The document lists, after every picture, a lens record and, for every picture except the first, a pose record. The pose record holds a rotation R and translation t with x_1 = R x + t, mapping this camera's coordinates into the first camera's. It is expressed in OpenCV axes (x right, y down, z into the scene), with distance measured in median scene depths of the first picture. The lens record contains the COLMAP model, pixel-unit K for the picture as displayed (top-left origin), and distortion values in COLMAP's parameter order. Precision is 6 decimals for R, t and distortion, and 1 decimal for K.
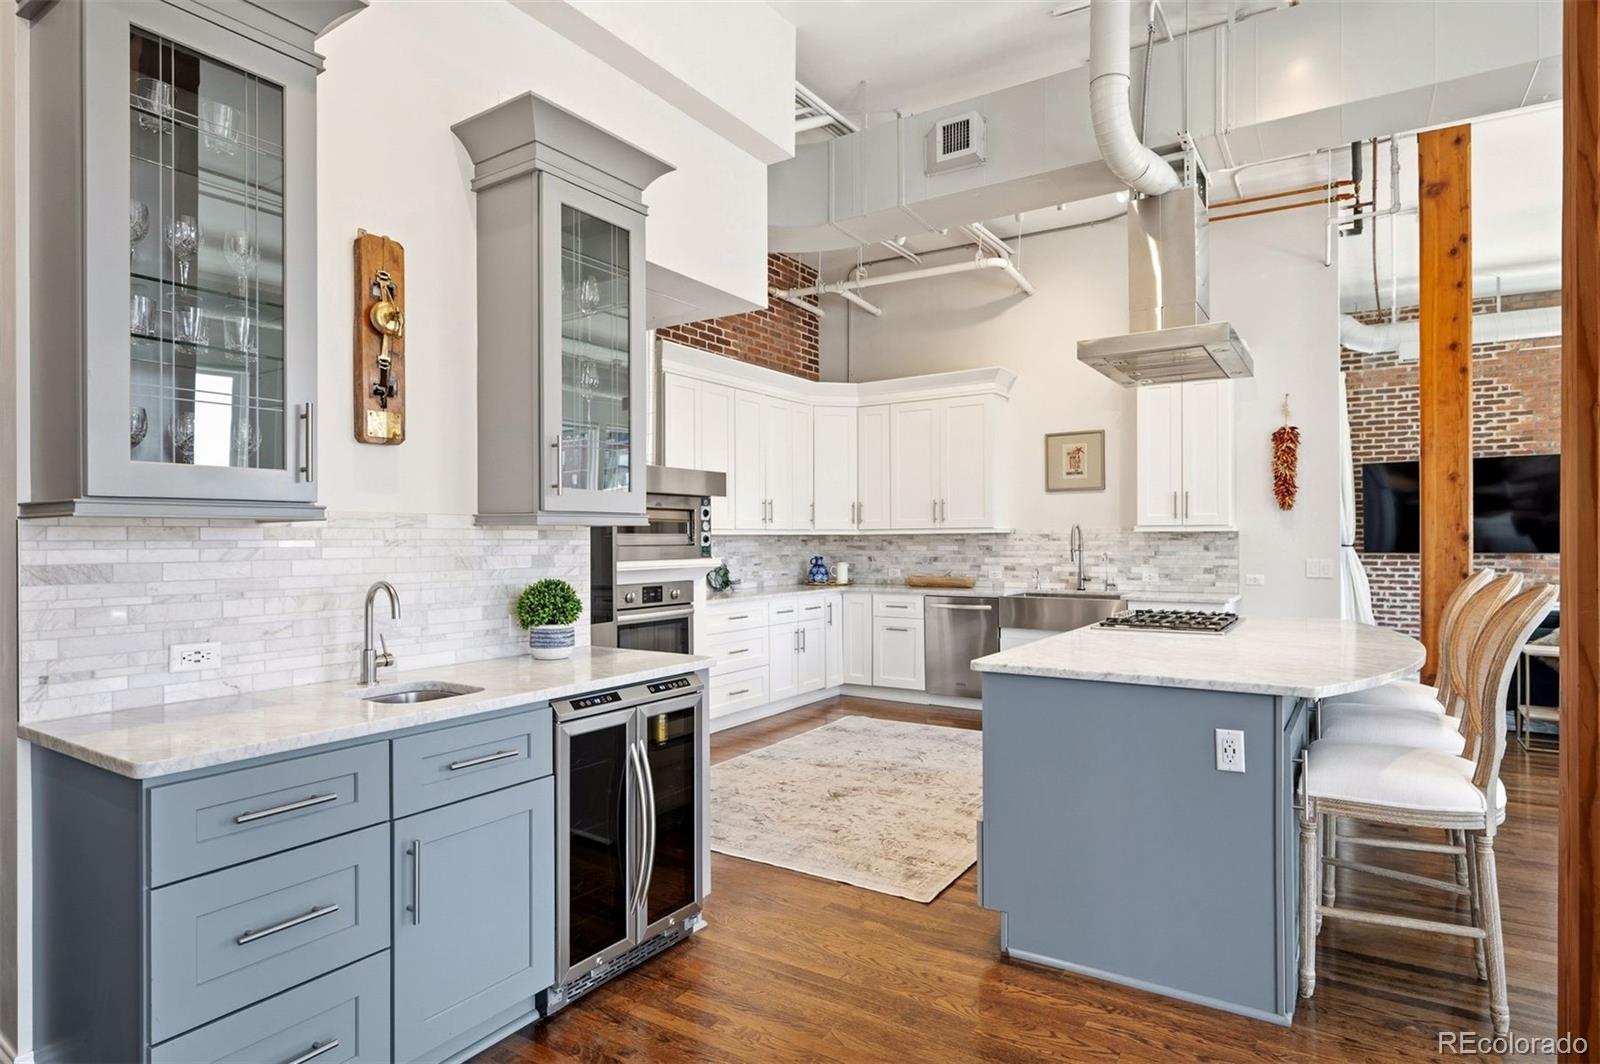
lens RADIAL K [[868.3, 0, 810.7], [0, 868.3, 539.7], [0, 0, 1]] dist [-0.006420, 0.000334]
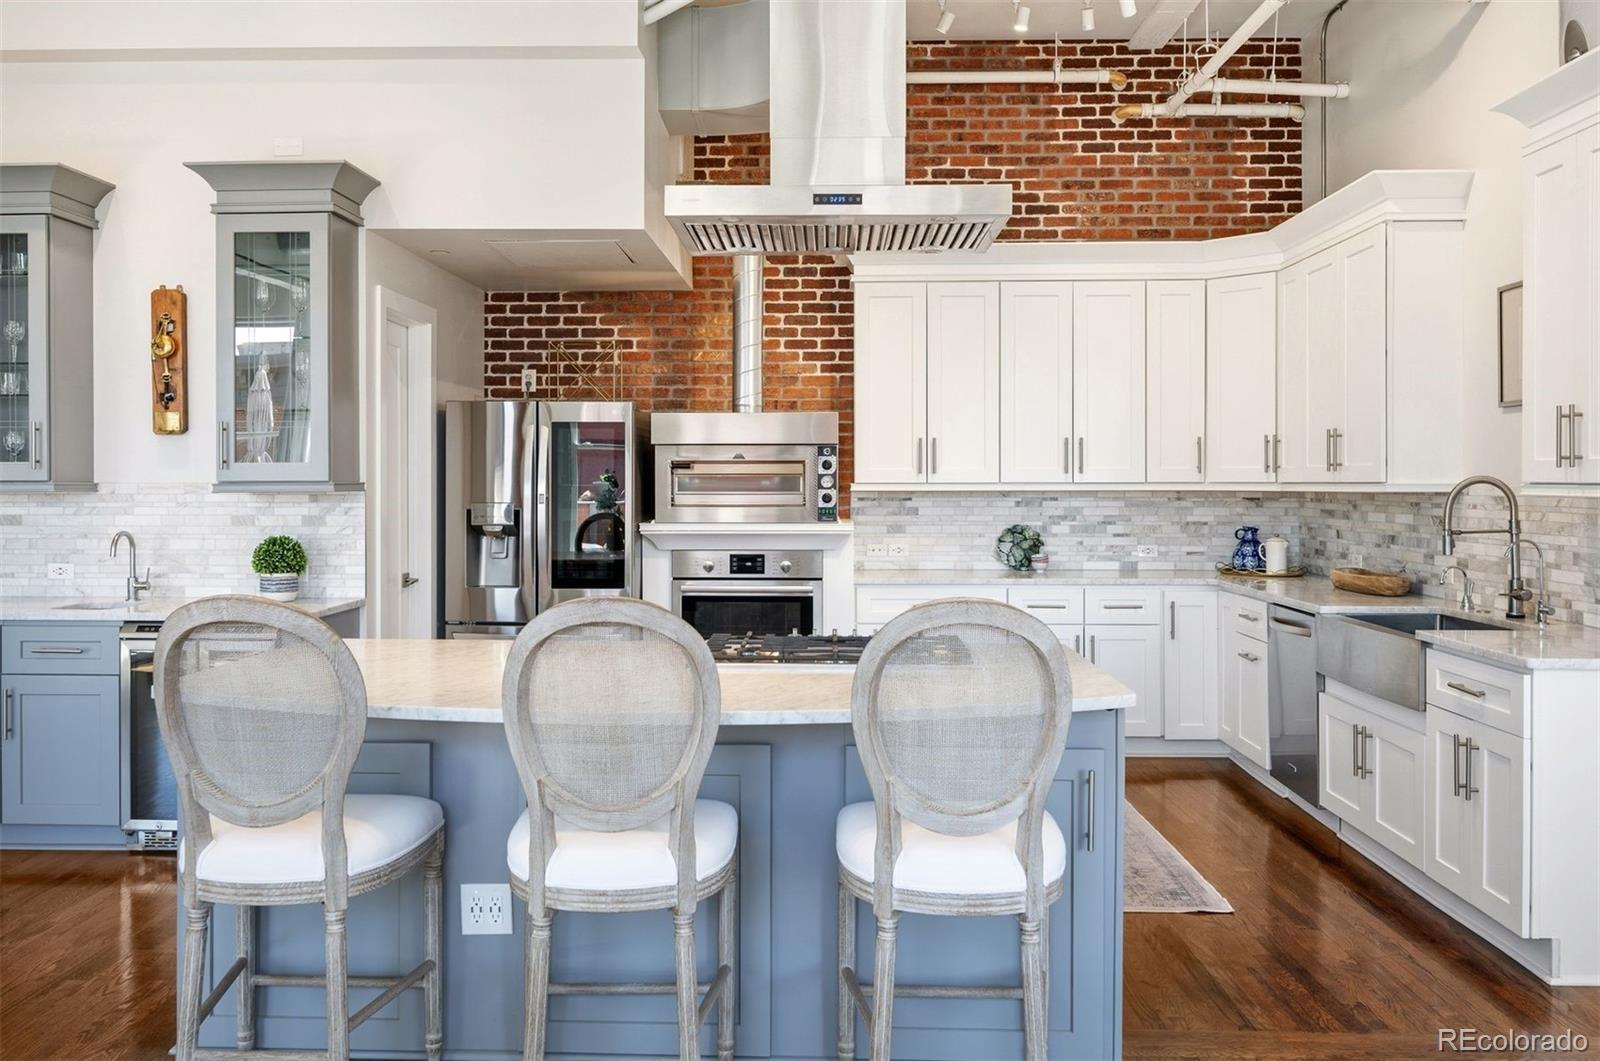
lens RADIAL K [[1320.7, 0, 776.8], [0, 1320.7, 488.2], [0, 0, 1]] dist [-0.006801, -0.003609]
pose [[0.506787, 0.011230, -0.861998, 0.973904], [-0.002148, 0.999928, 0.011764, -0.026346], [0.862069, -0.004110, 0.506775, 0.399473]]
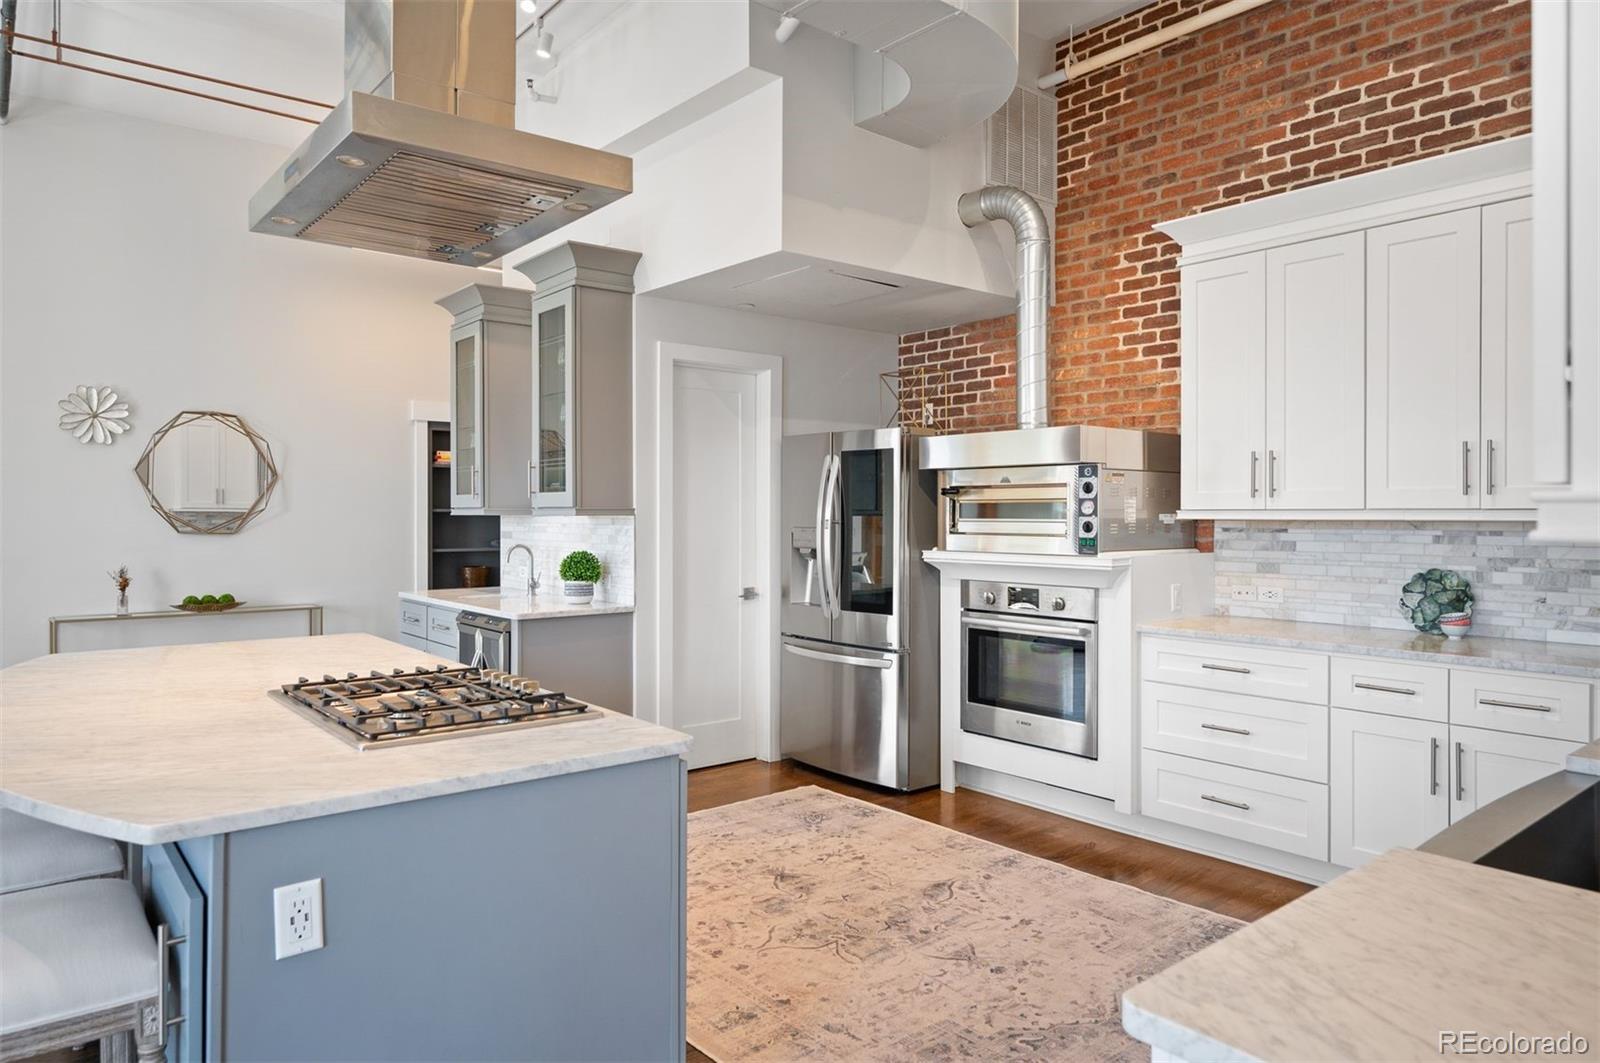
lens RADIAL K [[1020.5, 0, 798.1], [0, 1020.5, 514.9], [0, 0, 1]] dist [-0.001958, 0.001721]
pose [[-0.307621, 0.007091, -0.951482, 0.760105], [0.000902, 0.999974, 0.007161, -0.017582], [0.951508, 0.001344, -0.307620, 1.140767]]
